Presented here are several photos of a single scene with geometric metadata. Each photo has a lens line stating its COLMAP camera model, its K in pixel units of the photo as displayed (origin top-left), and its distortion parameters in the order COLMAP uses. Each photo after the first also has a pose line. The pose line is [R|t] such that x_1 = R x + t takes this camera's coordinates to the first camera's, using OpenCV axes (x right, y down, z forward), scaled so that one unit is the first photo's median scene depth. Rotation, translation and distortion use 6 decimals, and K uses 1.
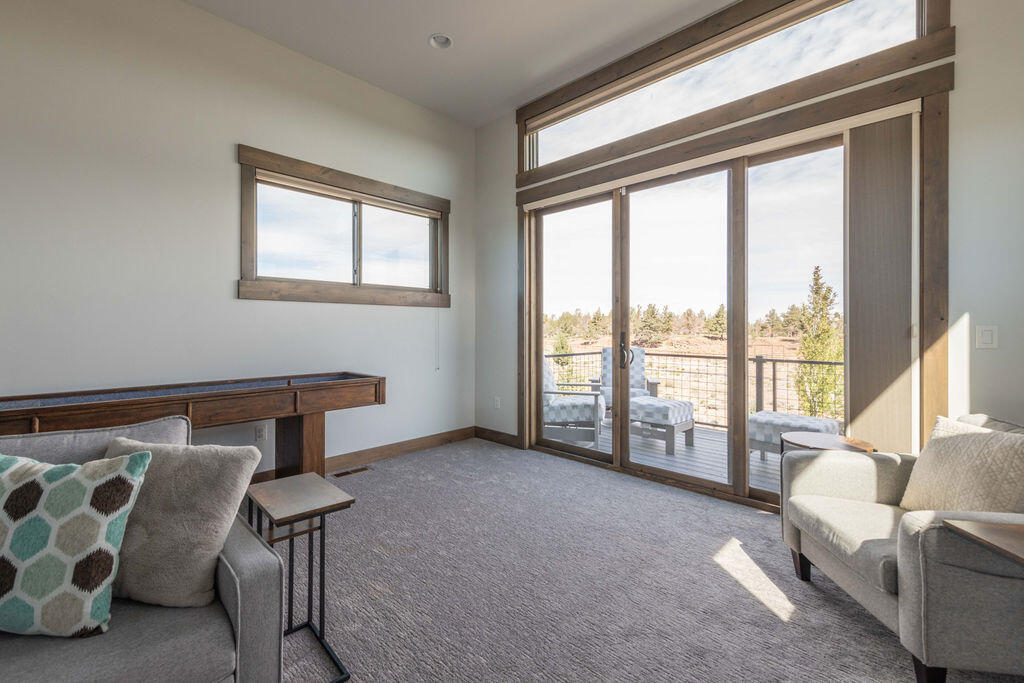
lens RADIAL K [[437.9, 0, 478.0], [0, 437.9, 327.8], [0, 0, 1]] dist [0.003845, 0.000042]
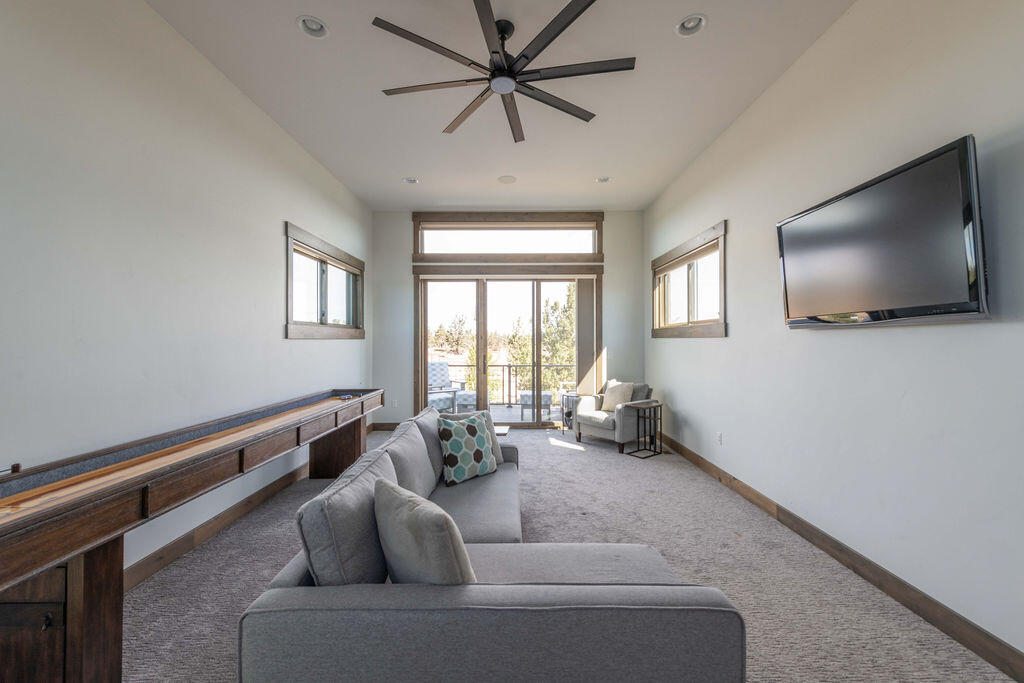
lens RADIAL K [[401.8, 0, 512.0], [0, 401.8, 341.5], [0, 0, 1]] dist [0.009565, -0.000007]
pose [[0.691947, -0.004454, 0.721934, -0.839947], [0.002488, 0.999990, 0.003784, -0.053539], [-0.721944, -0.000822, 0.691951, -0.286208]]
